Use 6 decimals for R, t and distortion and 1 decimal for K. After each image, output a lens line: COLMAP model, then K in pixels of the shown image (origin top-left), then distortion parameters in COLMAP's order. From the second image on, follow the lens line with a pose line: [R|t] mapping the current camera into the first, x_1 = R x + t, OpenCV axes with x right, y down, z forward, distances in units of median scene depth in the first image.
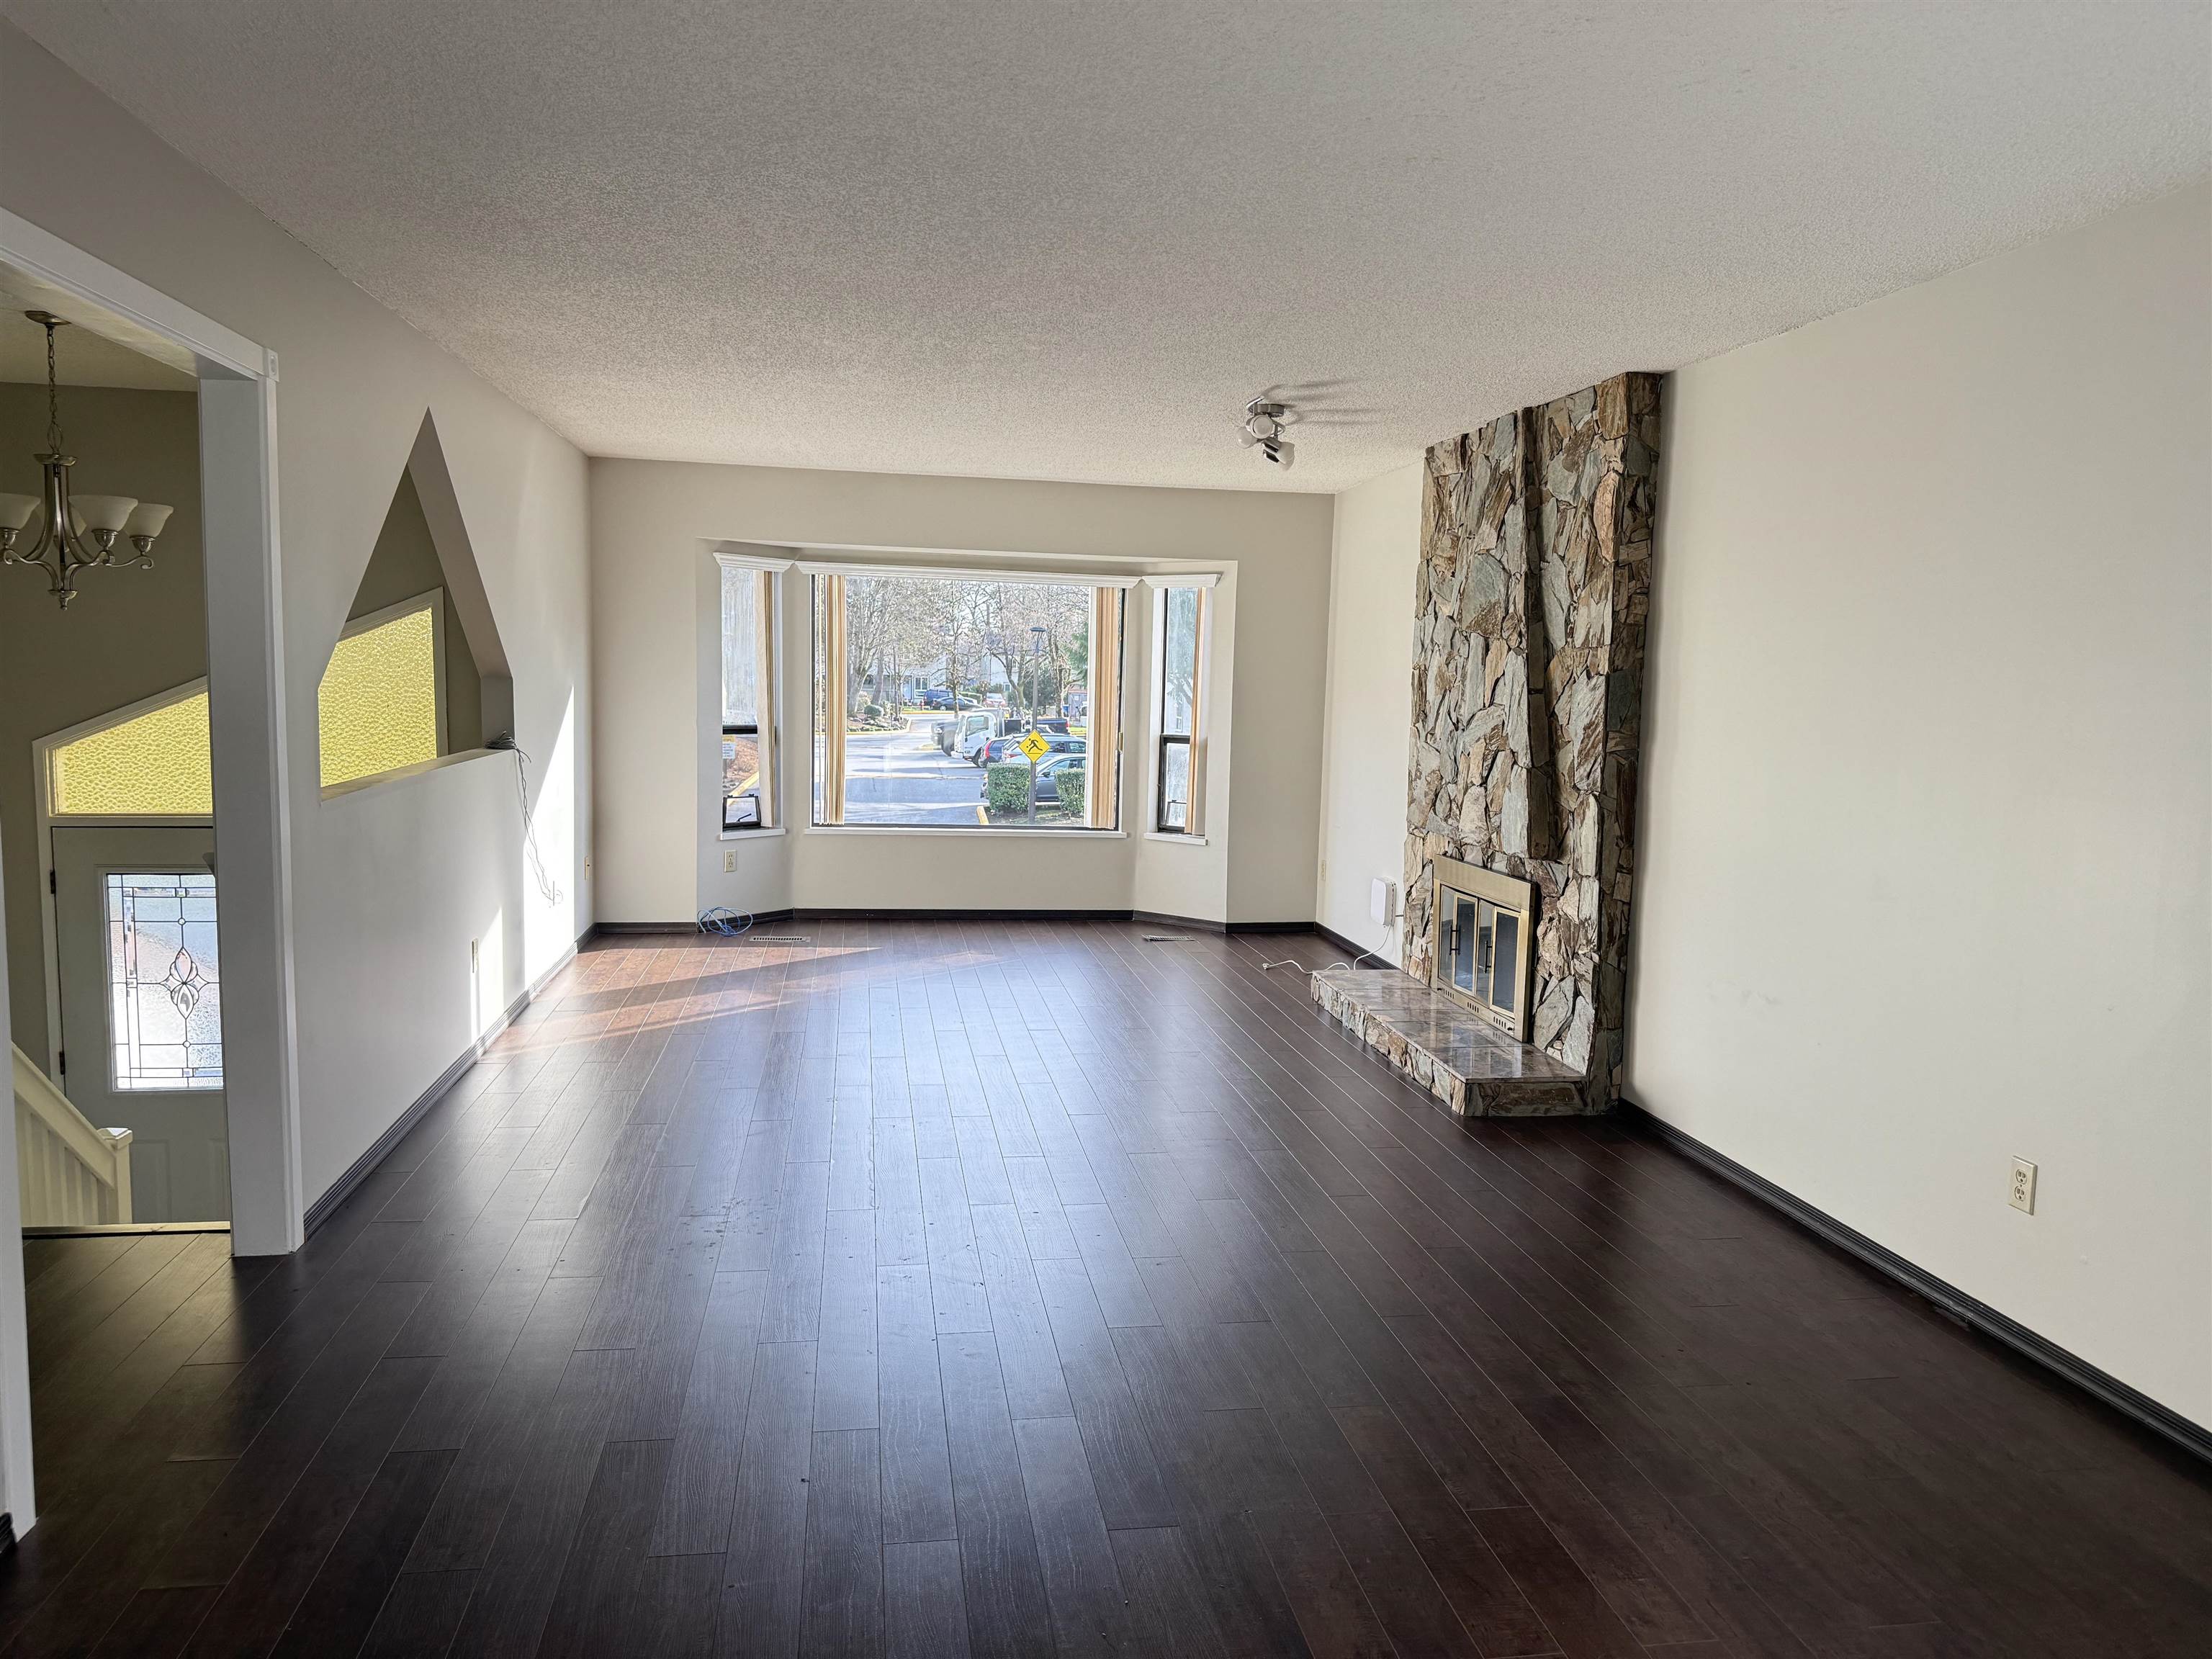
lens RADIAL K [[1535.6, 0, 1130.6], [0, 1535.6, 829.9], [0, 0, 1]] dist [0.015639, -0.024560]
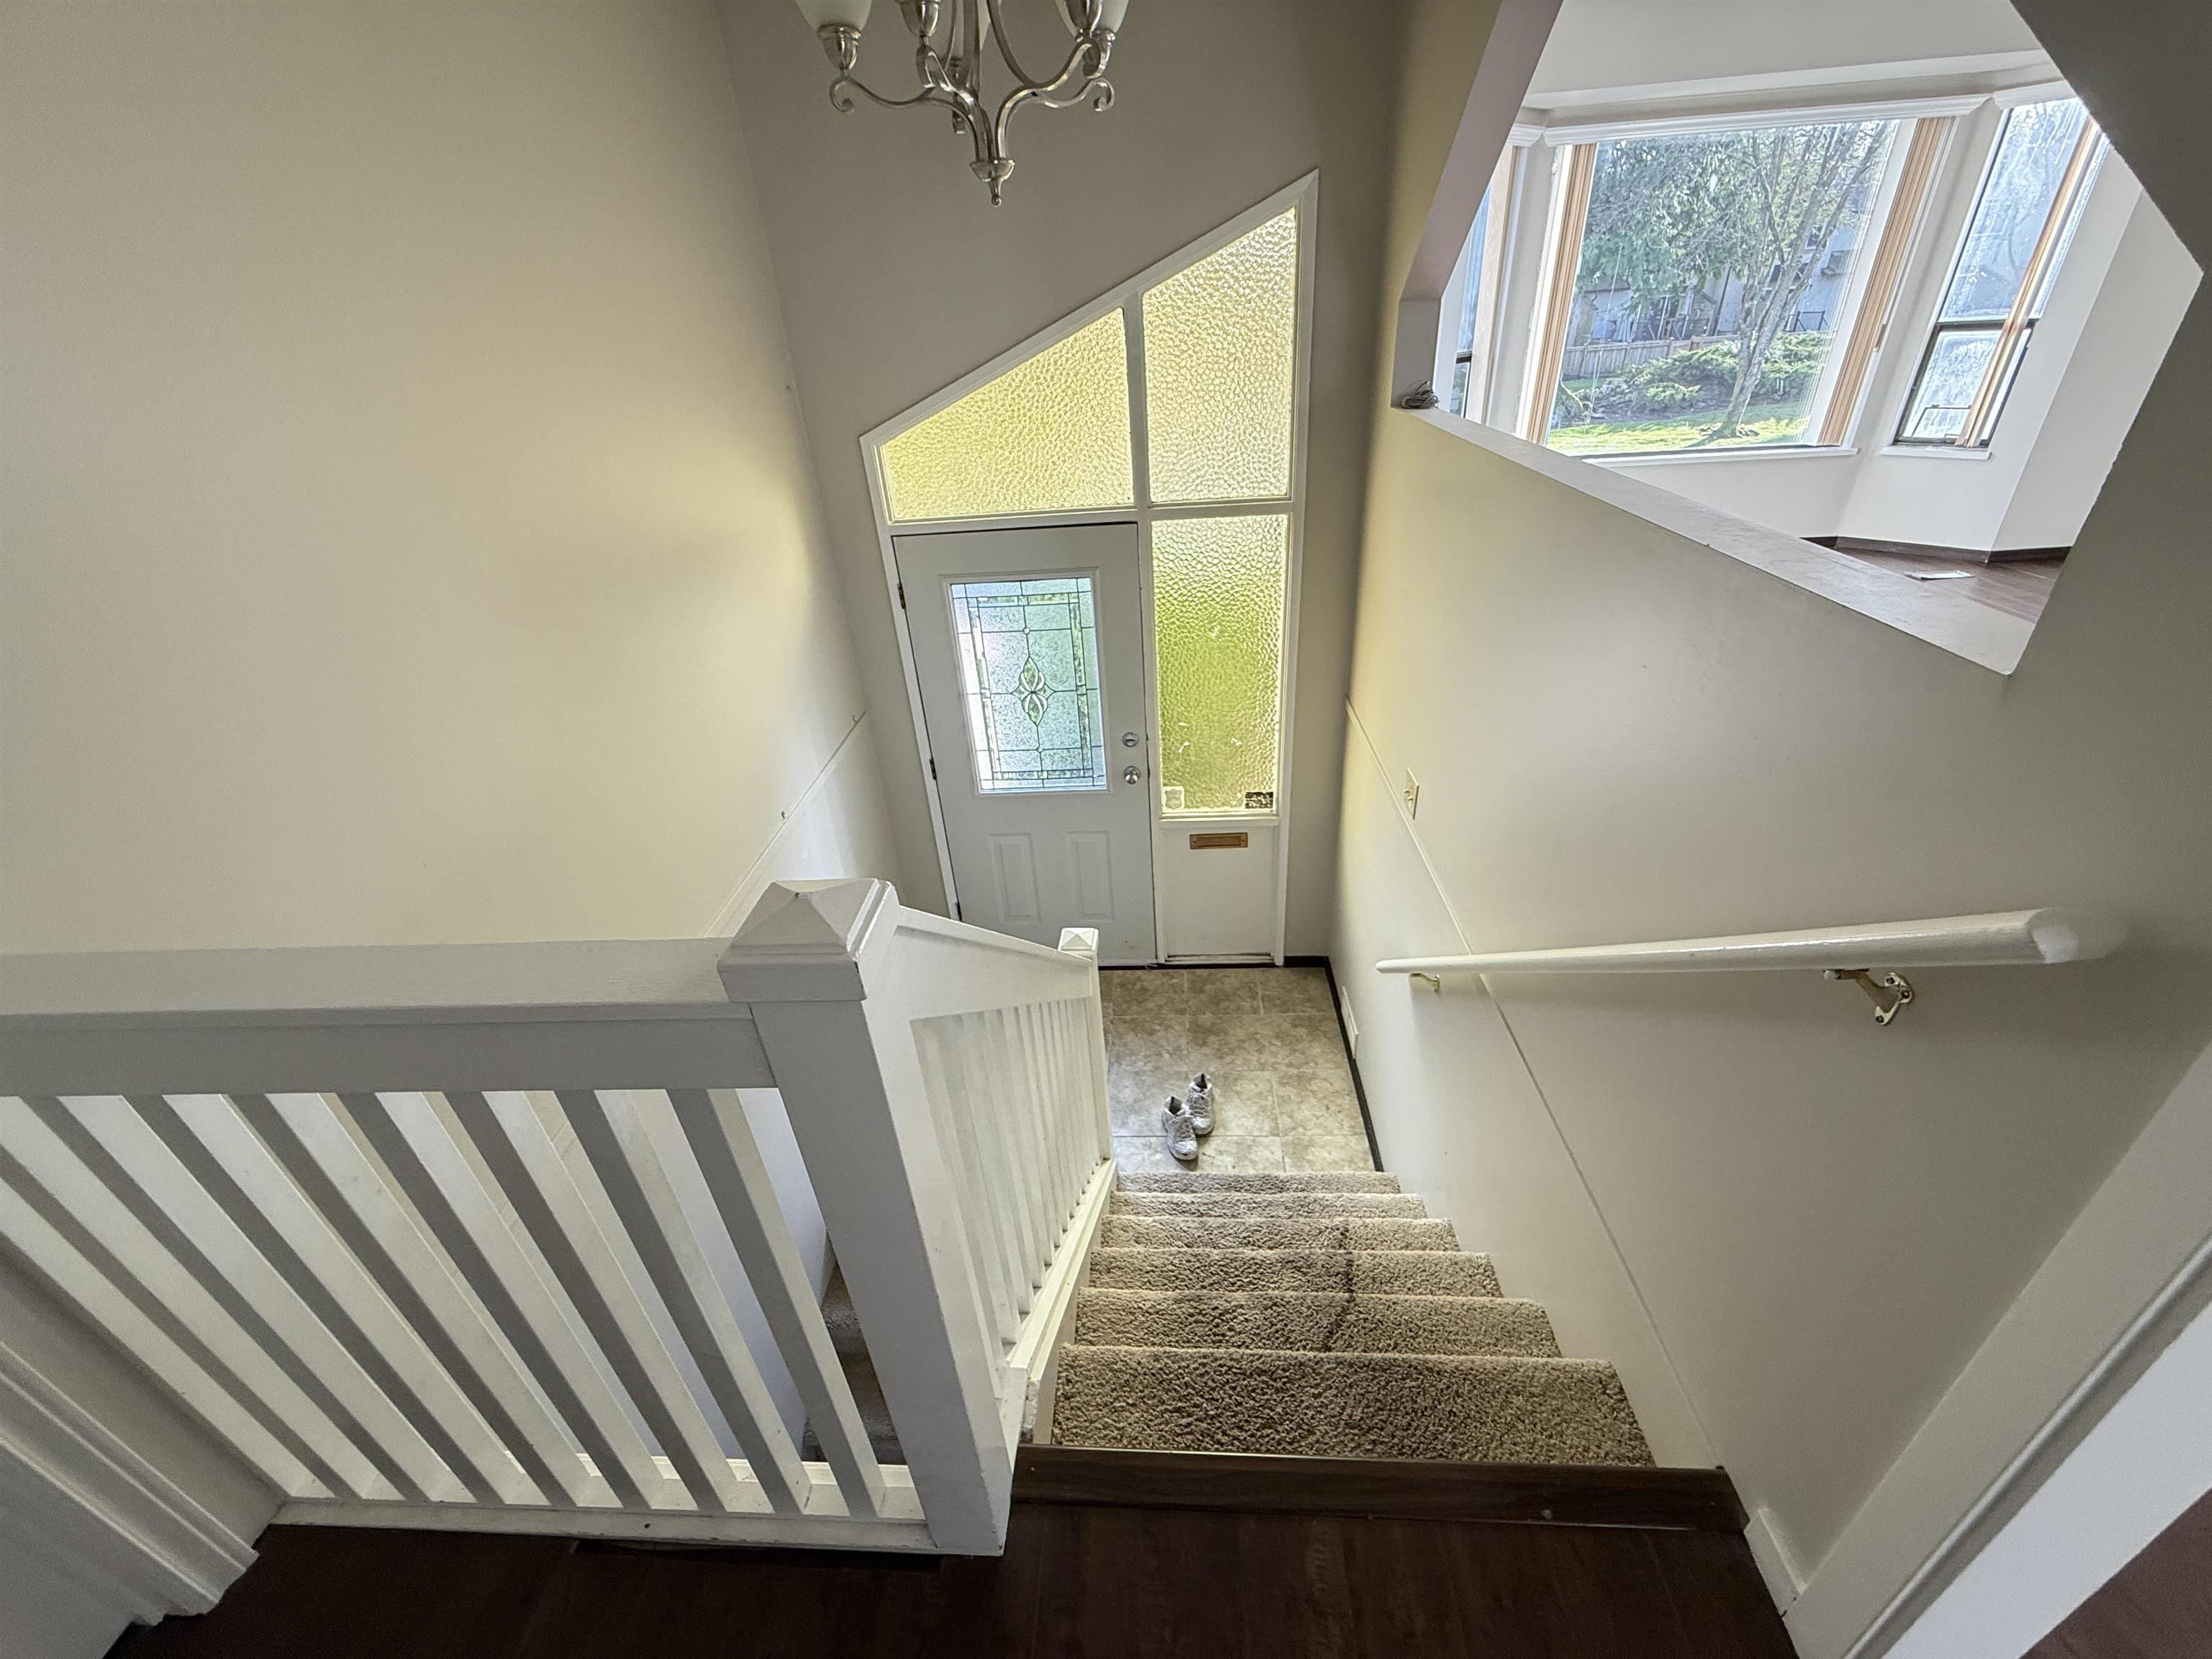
lens RADIAL K [[881.5, 0, 1099.4], [0, 881.5, 830.9], [0, 0, 1]] dist [-0.000346, -0.000167]
pose [[0.967777, 0.042289, -0.248231, -0.413929], [0.064371, 0.911492, 0.406248, -0.045308], [0.243441, -0.409137, 0.879400, 0.459255]]
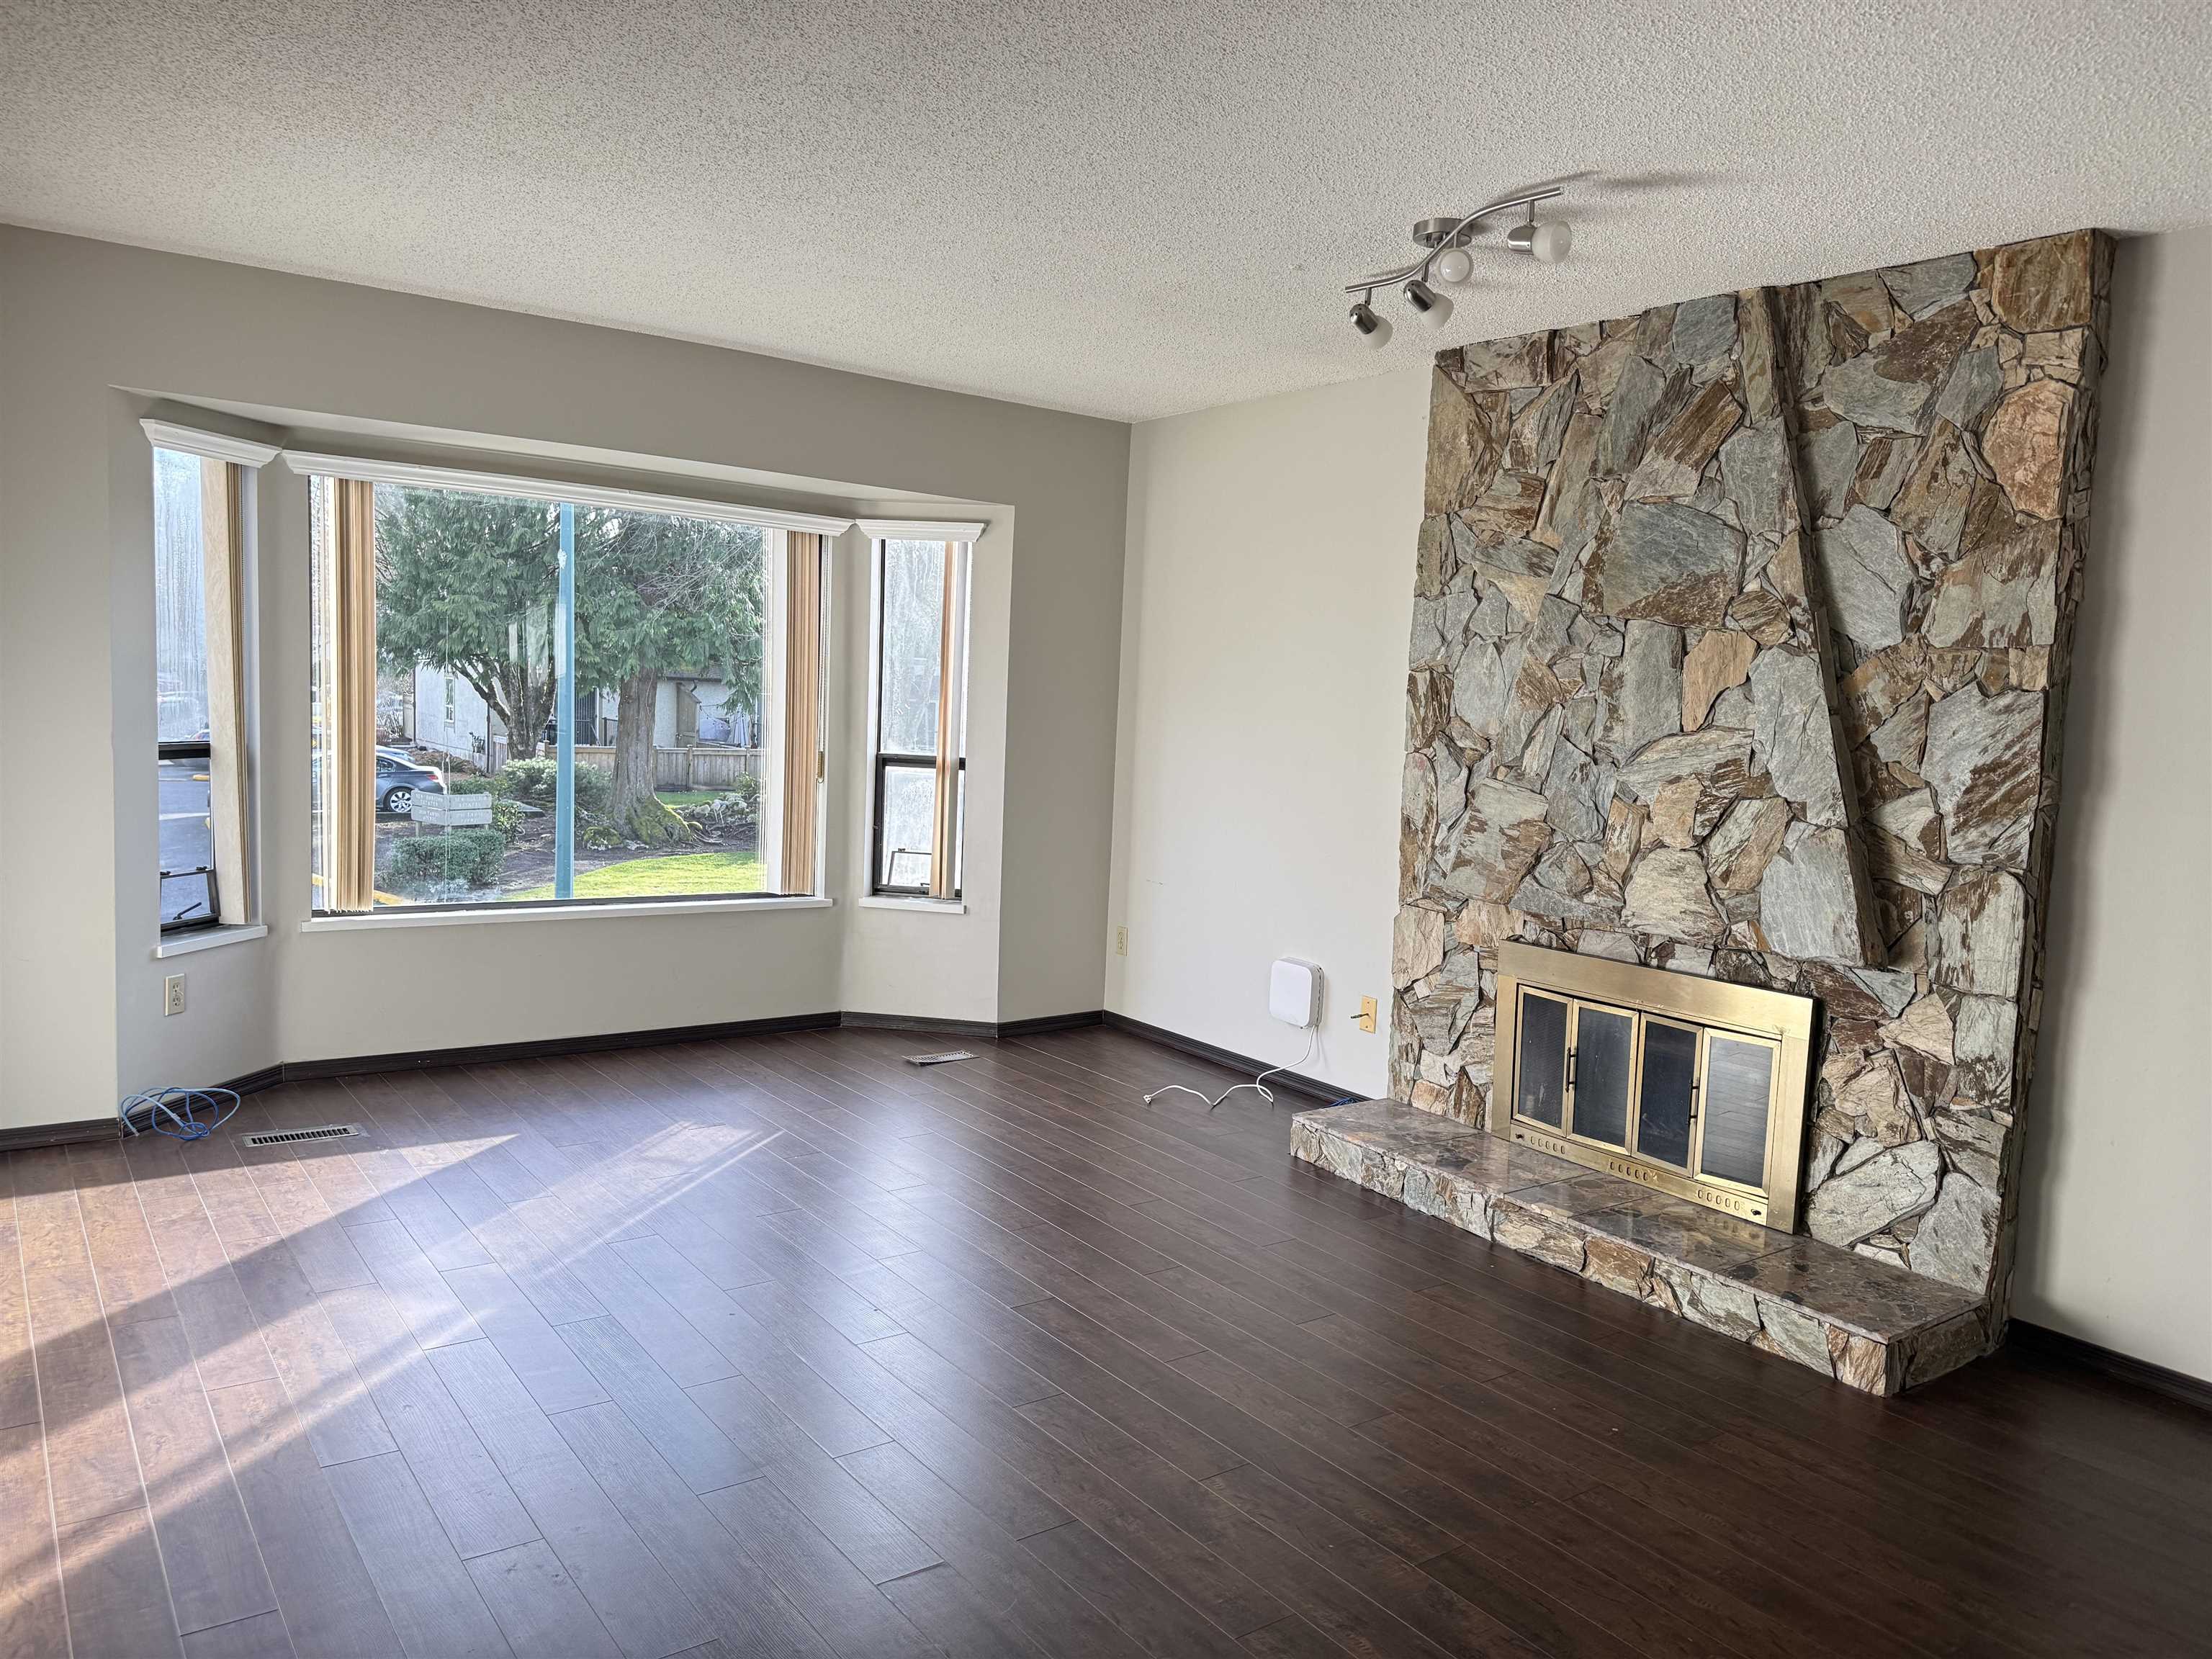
lens RADIAL K [[1535.6, 0, 1156.8], [0, 1535.6, 837.7], [0, 0, 1]] dist [0.015639, -0.024560]
pose [[0.888661, -0.028554, 0.457675, -0.254218], [0.023649, 0.999585, 0.016443, -0.045197], [-0.457955, -0.003789, 0.888967, 0.458192]]
